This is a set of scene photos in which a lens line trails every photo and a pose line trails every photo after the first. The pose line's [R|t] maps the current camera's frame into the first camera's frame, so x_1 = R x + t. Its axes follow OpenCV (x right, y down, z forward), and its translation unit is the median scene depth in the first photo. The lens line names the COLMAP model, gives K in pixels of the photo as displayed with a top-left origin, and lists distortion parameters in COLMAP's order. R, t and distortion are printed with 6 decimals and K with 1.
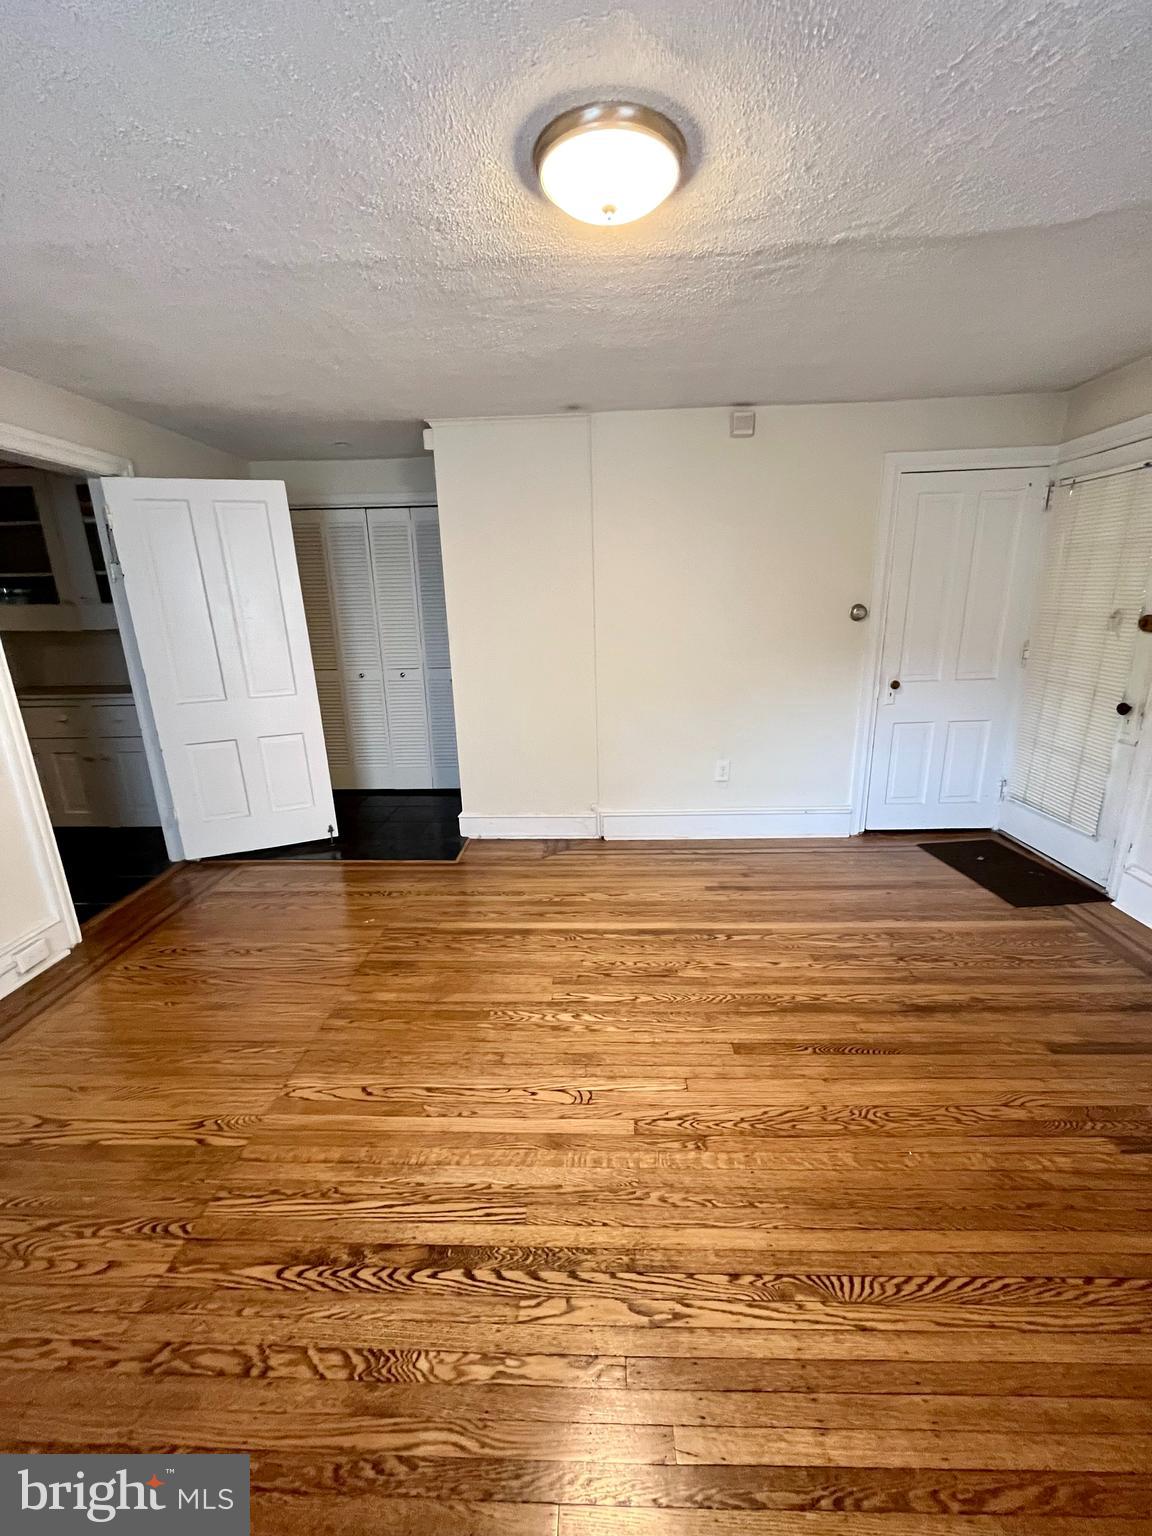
lens RADIAL K [[619.7, 0, 579.2], [0, 619.7, 767.4], [0, 0, 1]] dist [-0.002668, -0.000600]
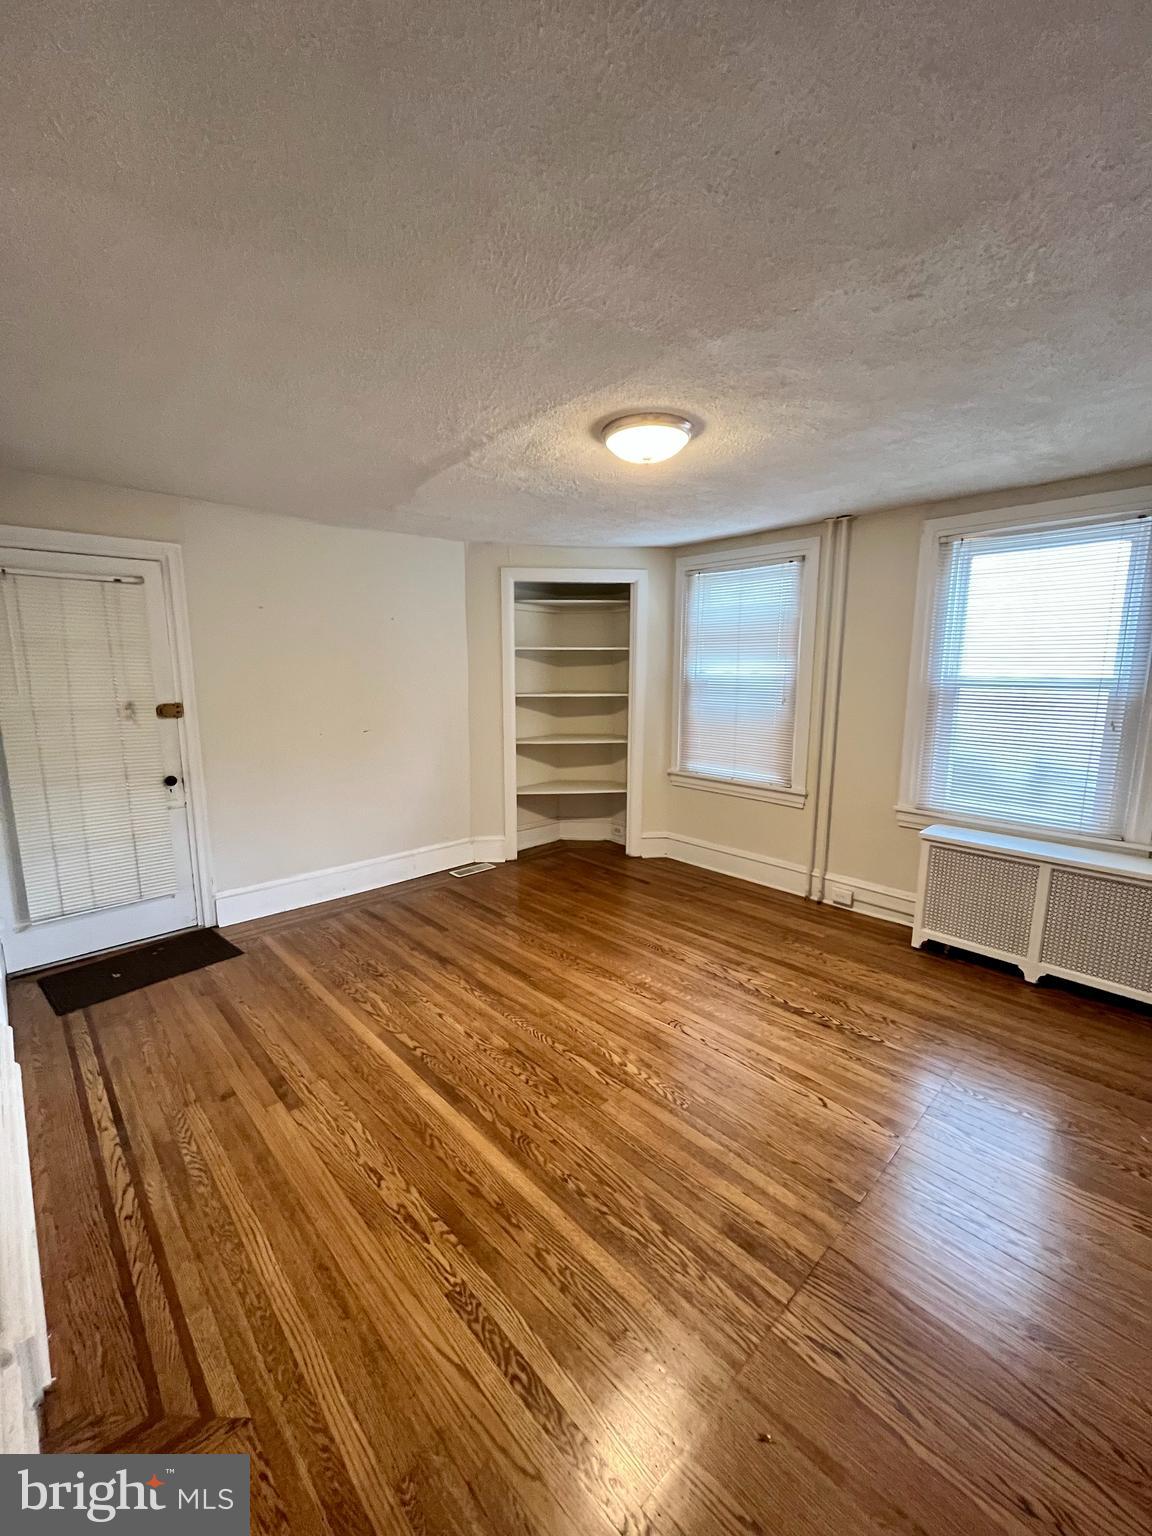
lens RADIAL K [[619.7, 0, 580.0], [0, 619.7, 768.8], [0, 0, 1]] dist [-0.002668, -0.000600]
pose [[-0.712259, -0.093495, 0.695662, -0.611710], [0.199840, 0.923062, 0.328665, -0.415937], [-0.672868, 0.373115, -0.638775, 1.445935]]
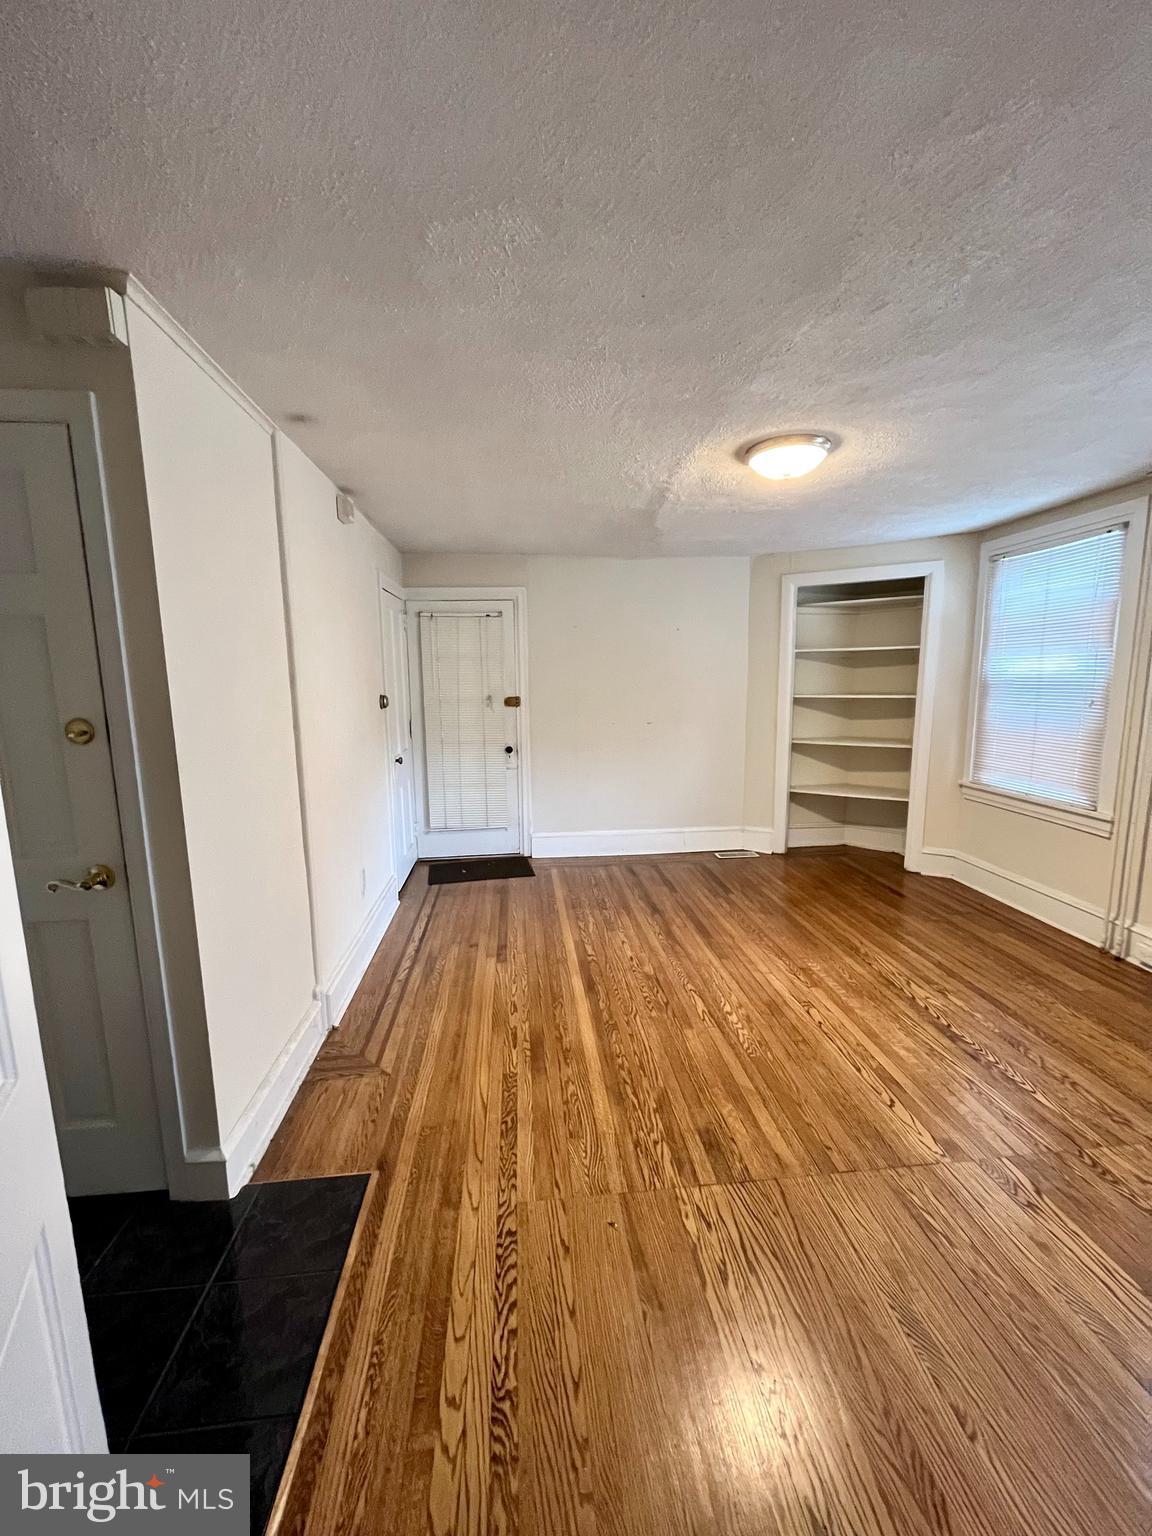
lens RADIAL K [[619.7, 0, 579.0], [0, 619.7, 769.0], [0, 0, 1]] dist [-0.002668, -0.000600]
pose [[-0.133393, -0.120543, 0.983705, -1.037362], [0.276312, 0.948695, 0.153721, -0.304972], [-0.951766, 0.292315, -0.093242, 1.171571]]
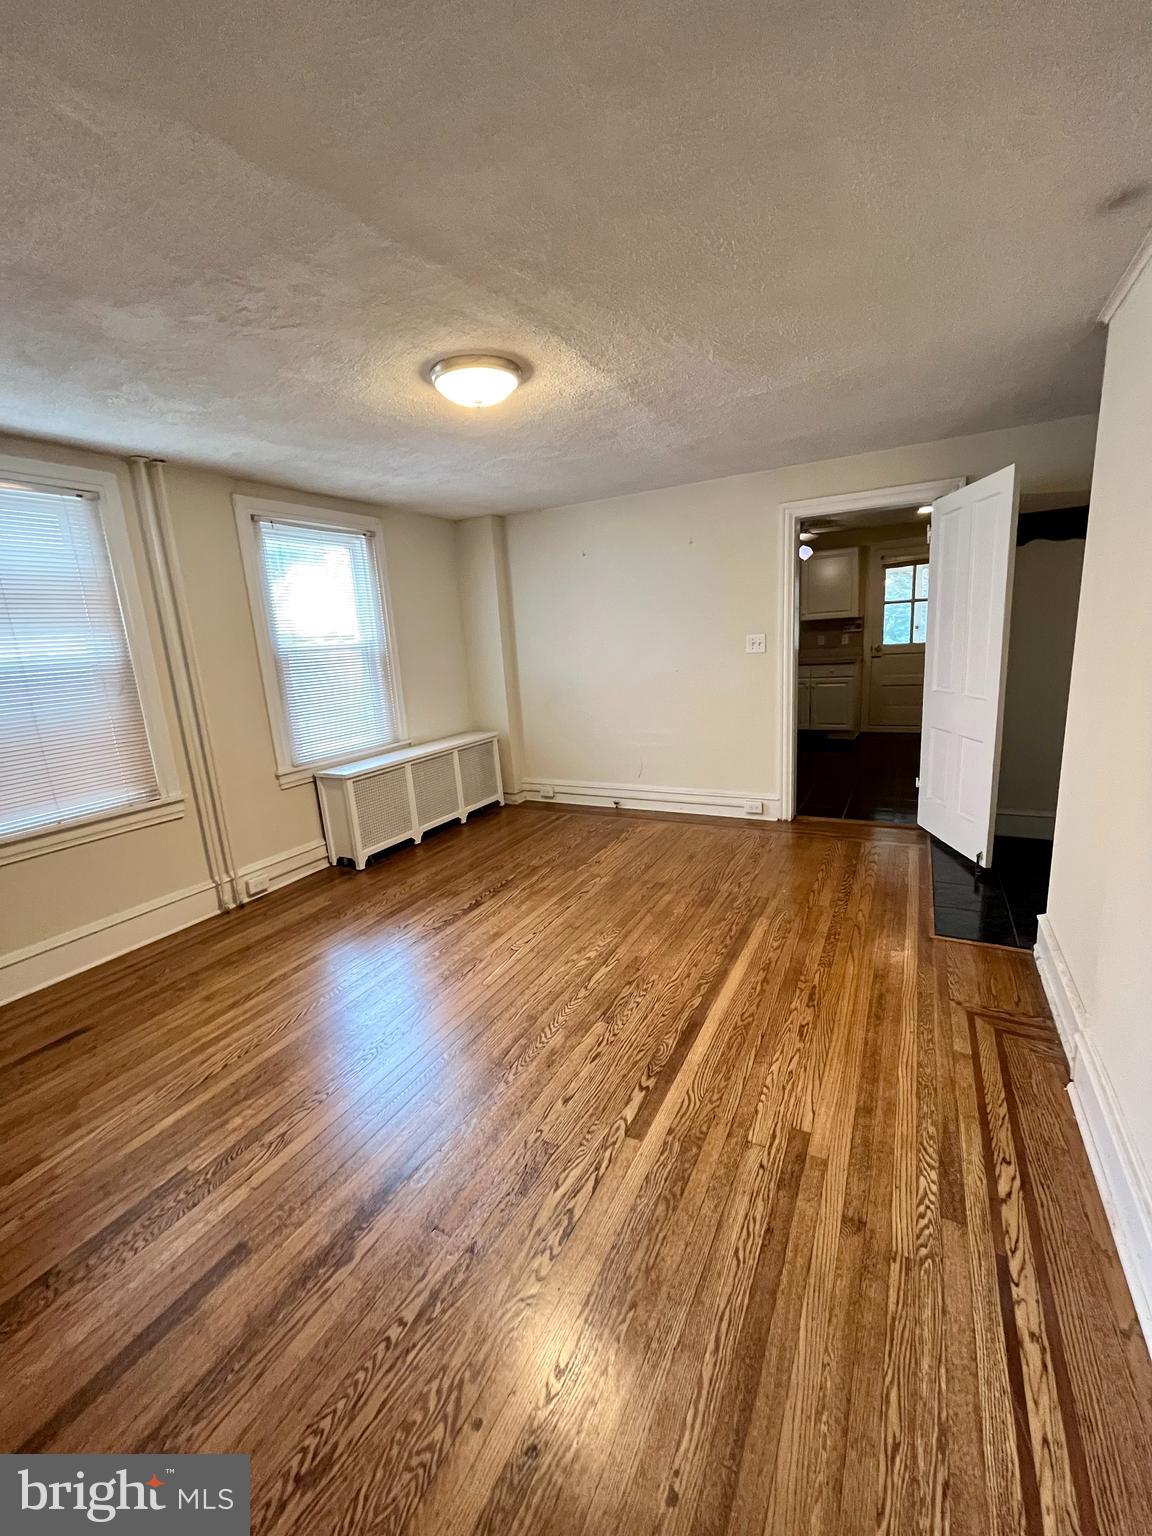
lens RADIAL K [[619.7, 0, 580.7], [0, 619.7, 767.7], [0, 0, 1]] dist [-0.002668, -0.000600]
pose [[-0.438913, 0.238627, -0.866264, 0.926980], [-0.167653, 0.925410, 0.339865, -0.351440], [0.882750, 0.294403, -0.366168, 1.241446]]
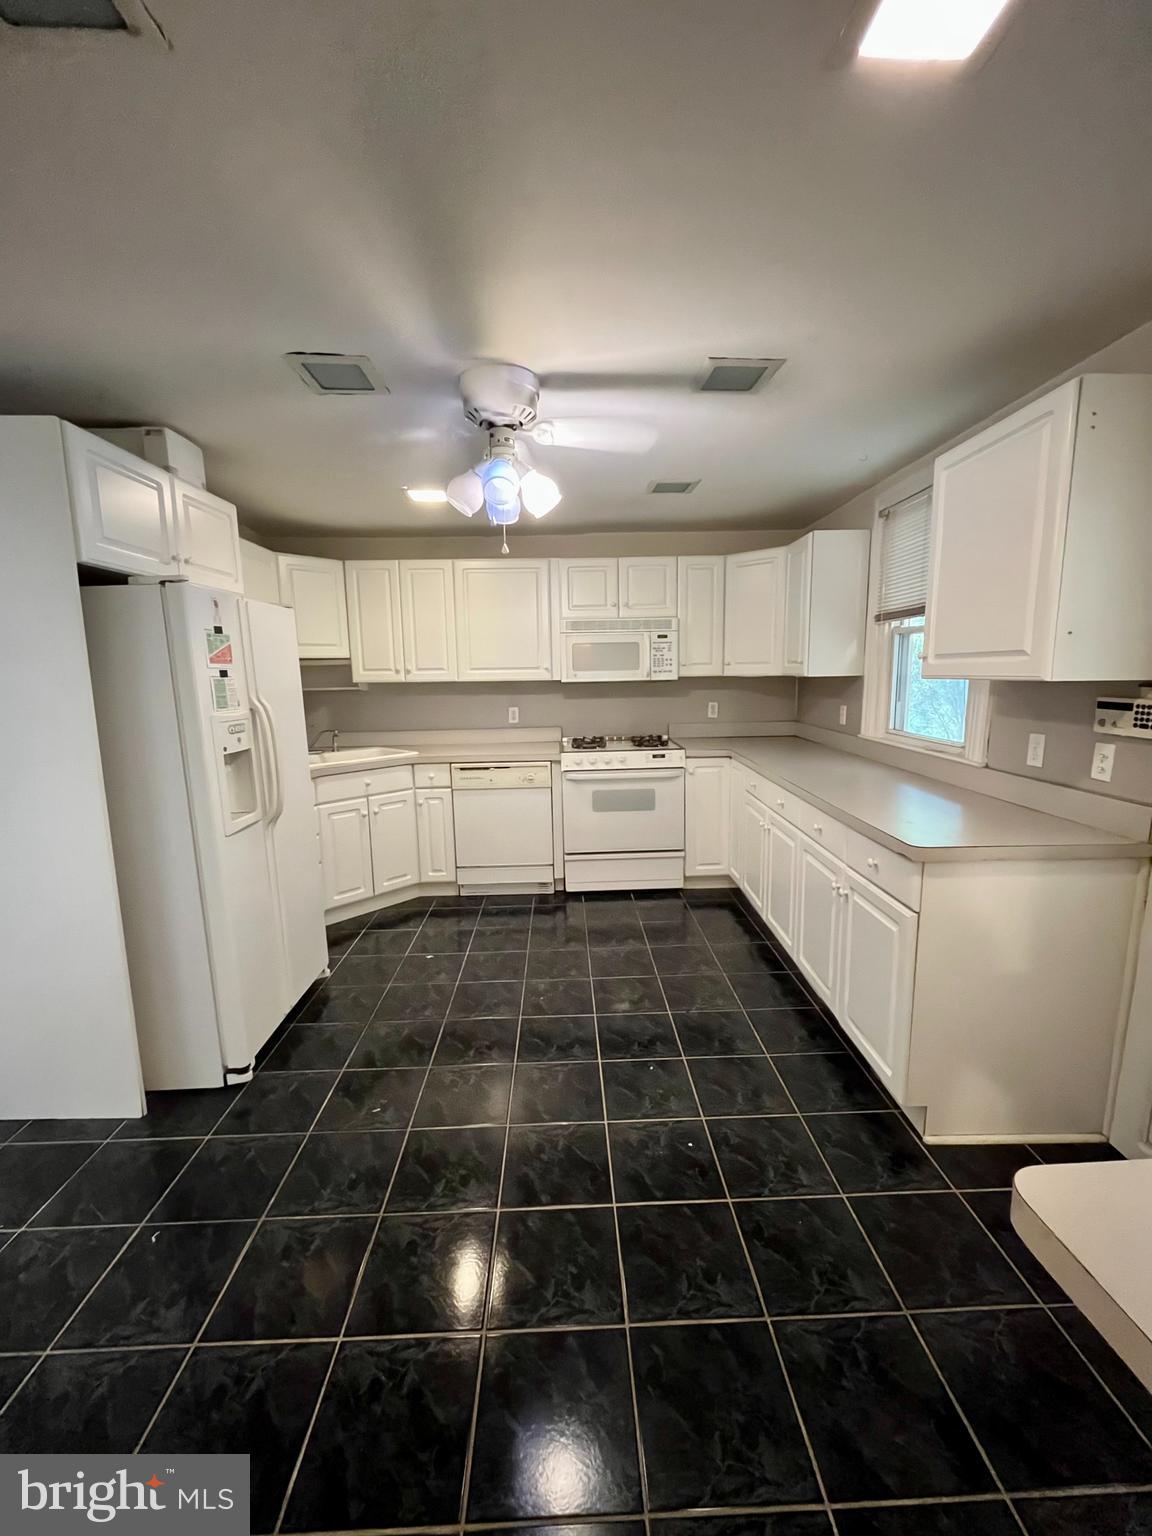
lens RADIAL K [[619.7, 0, 581.5], [0, 619.7, 768.6], [0, 0, 1]] dist [-0.002668, -0.000600]
pose [[-0.997495, 0.048306, -0.051672, -1.852247], [0.022544, 0.909510, 0.415071, -0.448593], [0.067047, 0.412867, -0.908320, 1.763460]]
